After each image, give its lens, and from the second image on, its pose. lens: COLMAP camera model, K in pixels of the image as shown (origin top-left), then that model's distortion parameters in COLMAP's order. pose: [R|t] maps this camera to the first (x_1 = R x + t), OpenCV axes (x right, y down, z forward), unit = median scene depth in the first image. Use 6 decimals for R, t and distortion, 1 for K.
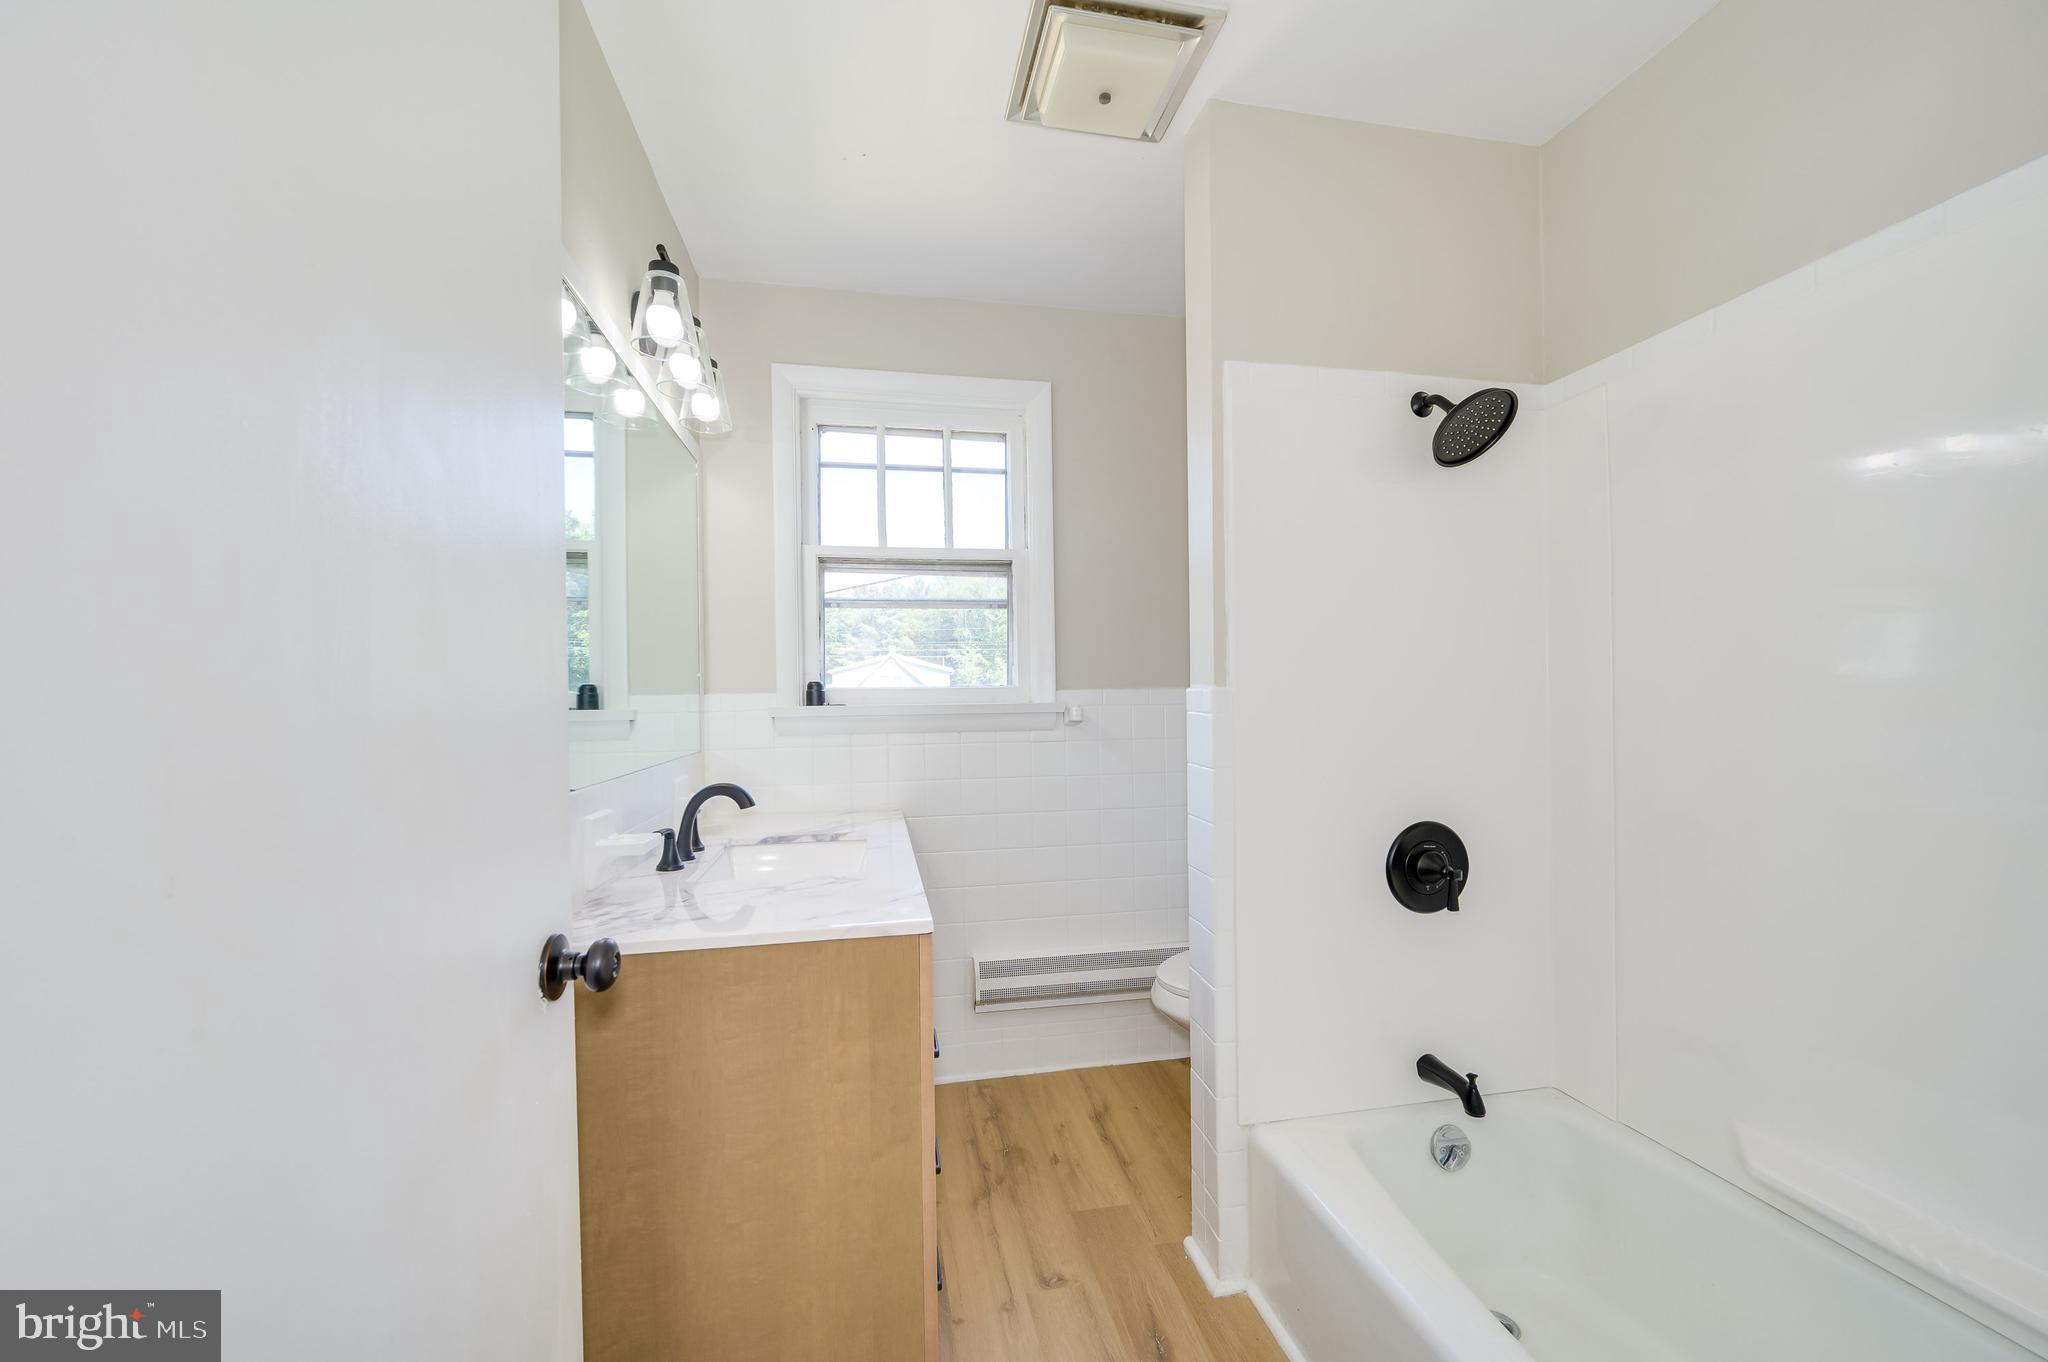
lens RADIAL K [[827.1, 0, 1023.6], [0, 827.1, 686.9], [0, 0, 1]] dist [-0.000990, 0.000006]
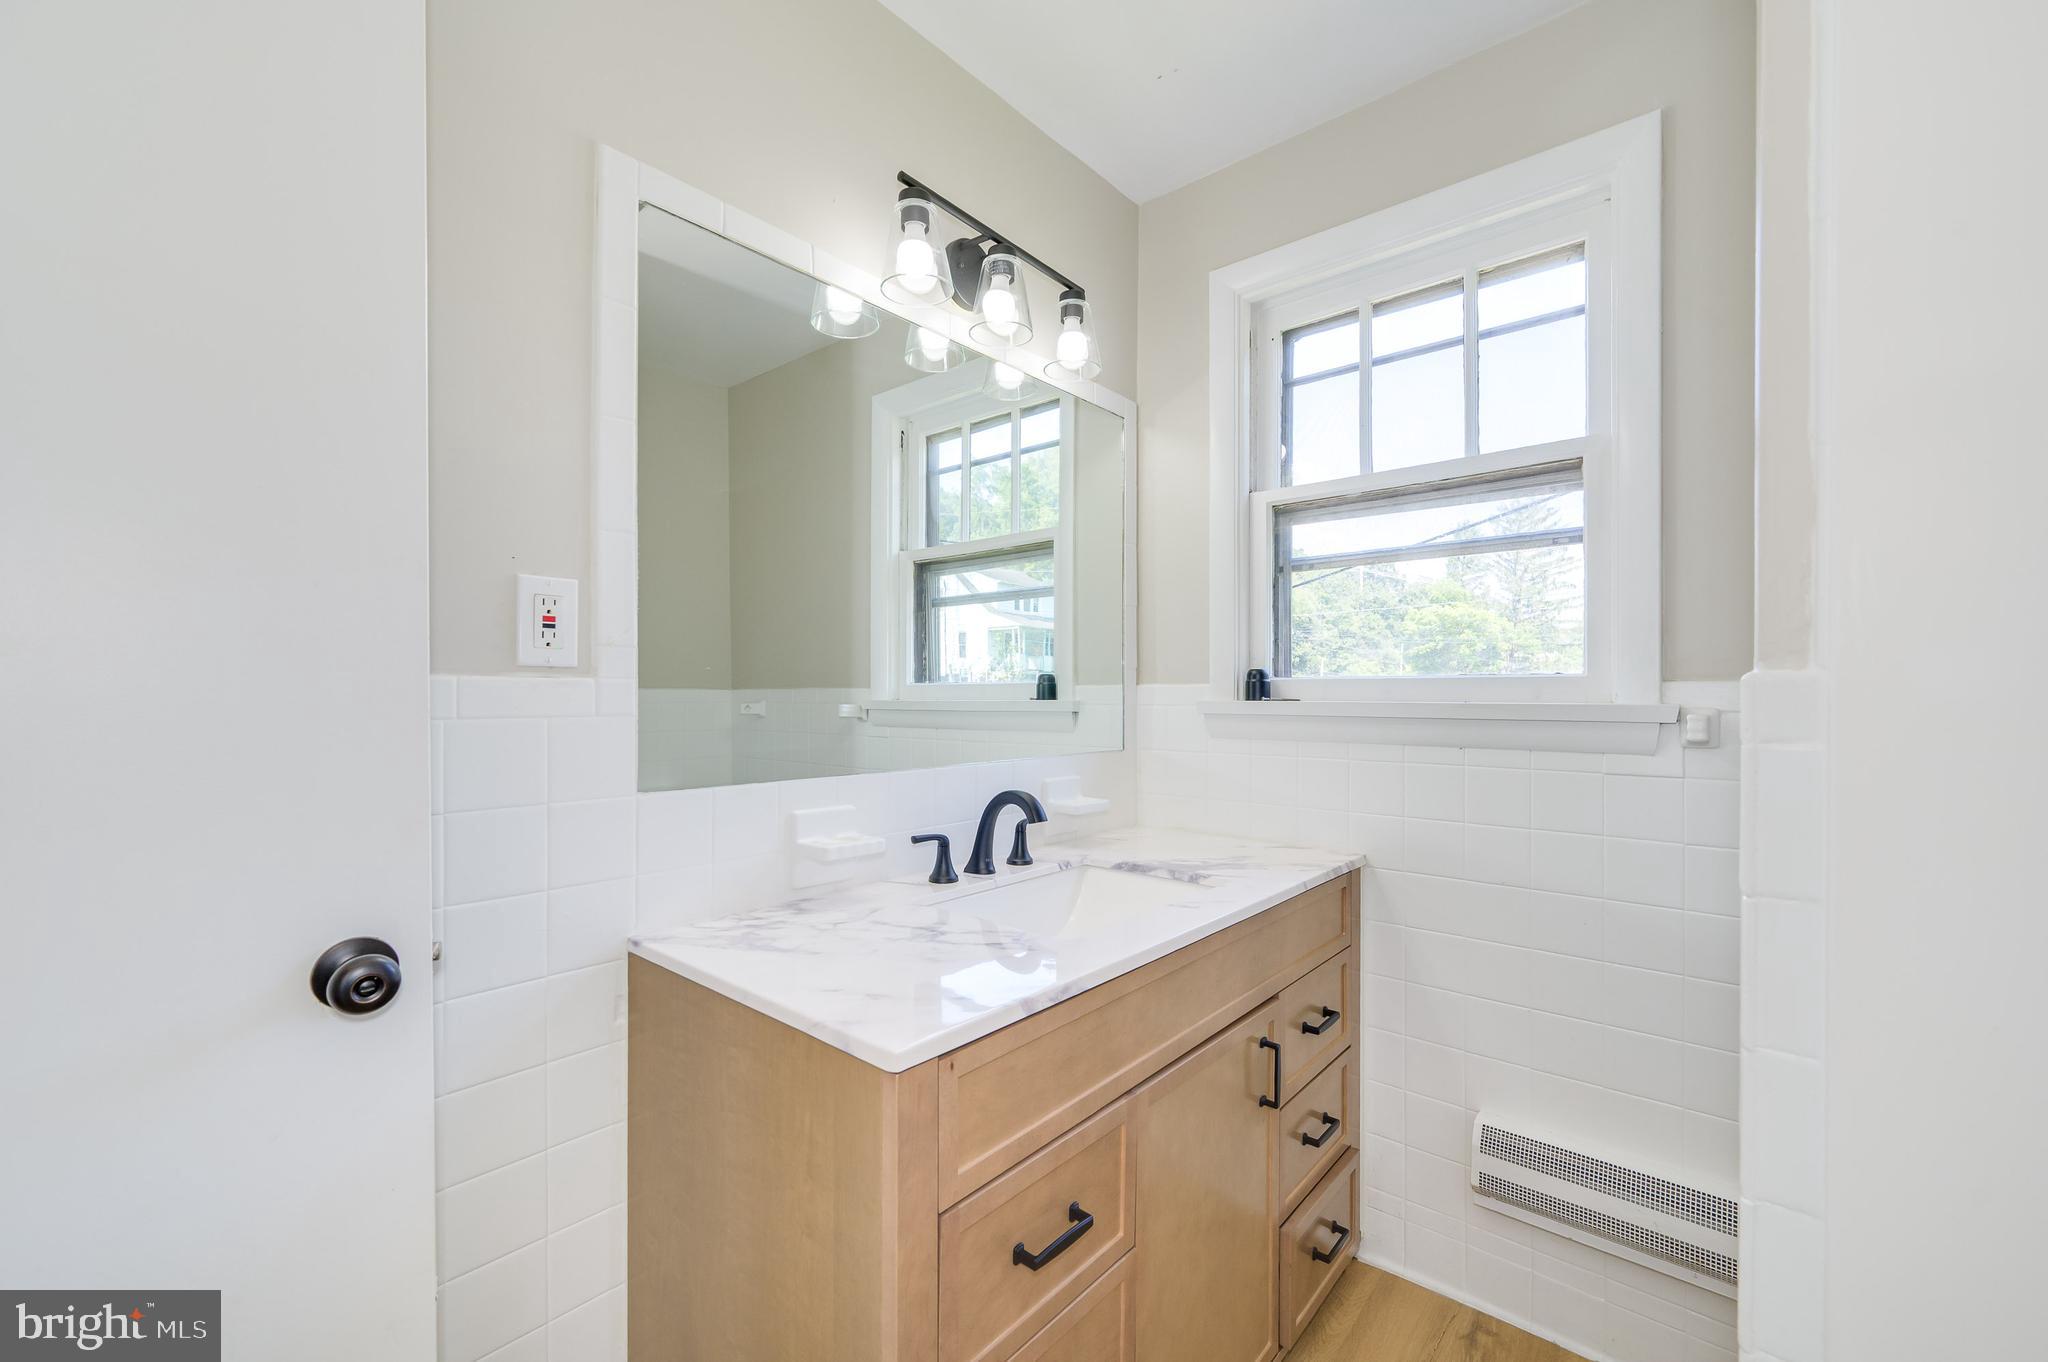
lens RADIAL K [[827.1, 0, 1025.1], [0, 827.1, 686.4], [0, 0, 1]] dist [-0.000990, 0.000006]
pose [[0.617396, 0.007009, -0.786621, 0.210779], [-0.000736, 0.999965, 0.008332, 0.003515], [0.786652, -0.004565, 0.617380, 0.345425]]
